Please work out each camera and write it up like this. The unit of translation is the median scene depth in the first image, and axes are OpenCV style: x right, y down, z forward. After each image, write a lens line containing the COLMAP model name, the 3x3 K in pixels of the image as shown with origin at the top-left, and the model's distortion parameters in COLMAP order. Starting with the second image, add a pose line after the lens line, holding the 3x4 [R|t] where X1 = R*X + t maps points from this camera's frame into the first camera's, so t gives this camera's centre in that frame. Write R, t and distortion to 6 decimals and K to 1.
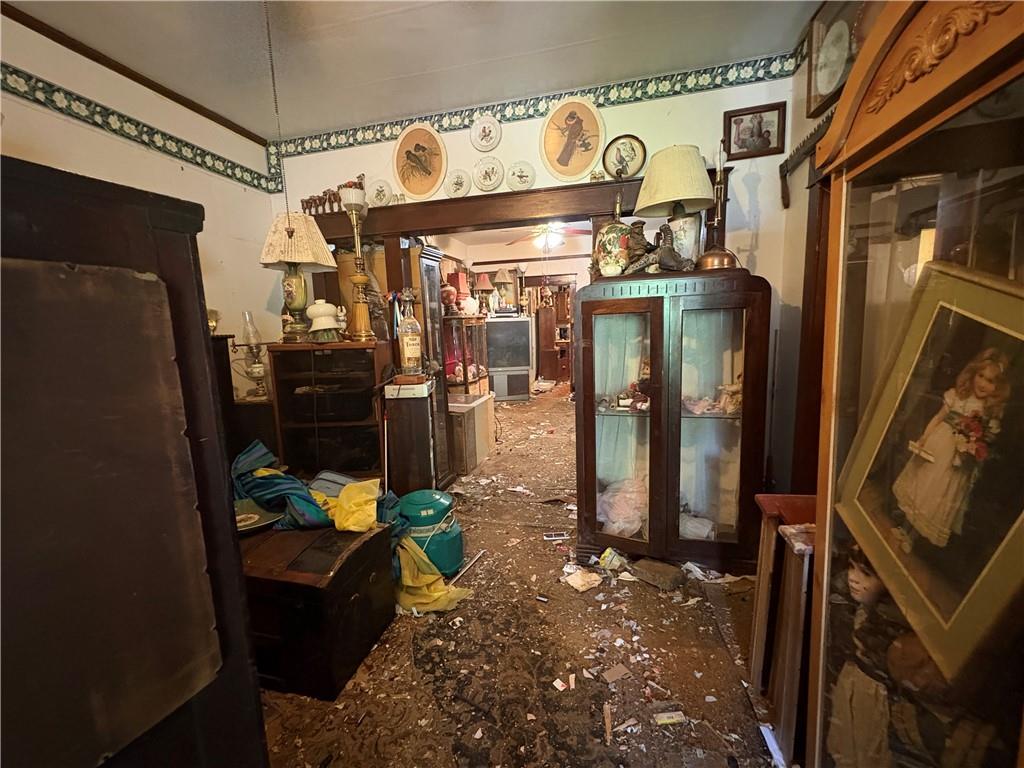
lens RADIAL K [[409.5, 0, 516.2], [0, 409.5, 385.0], [0, 0, 1]] dist [-0.001436, 0.000360]
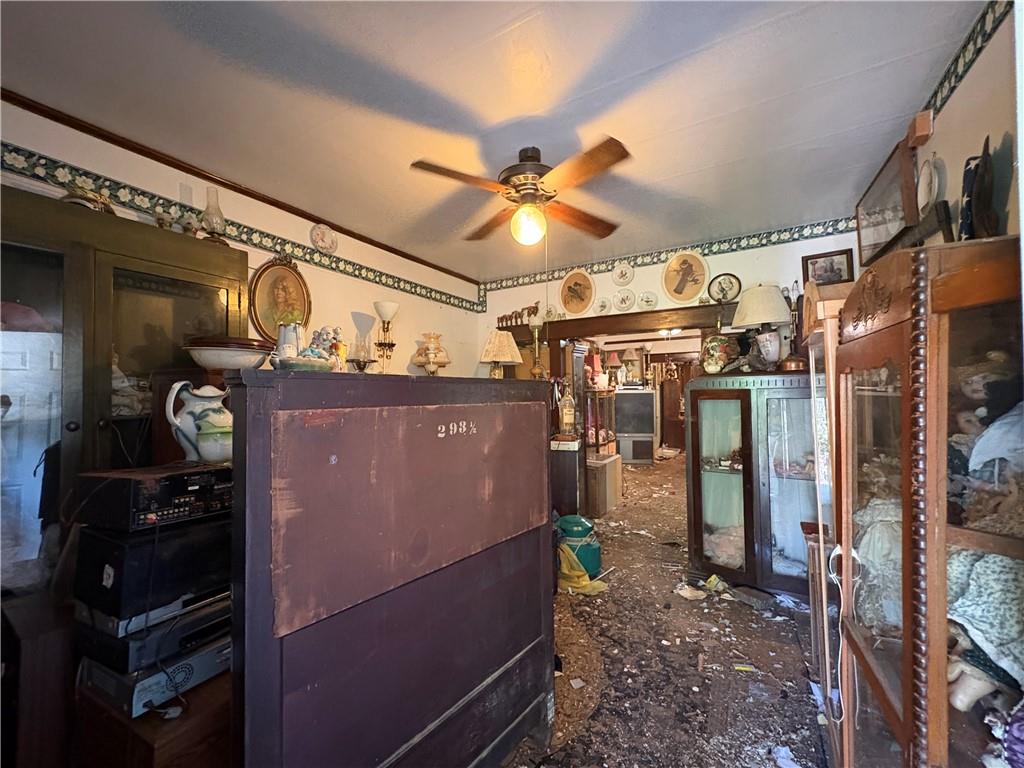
lens RADIAL K [[409.5, 0, 512.0], [0, 409.5, 381.8], [0, 0, 1]] dist [-0.001436, 0.000360]
pose [[0.953621, 0.015022, -0.300635, -0.005089], [-0.063538, 0.986296, -0.152261, 0.021895], [0.294227, 0.164301, 0.941507, -0.432534]]
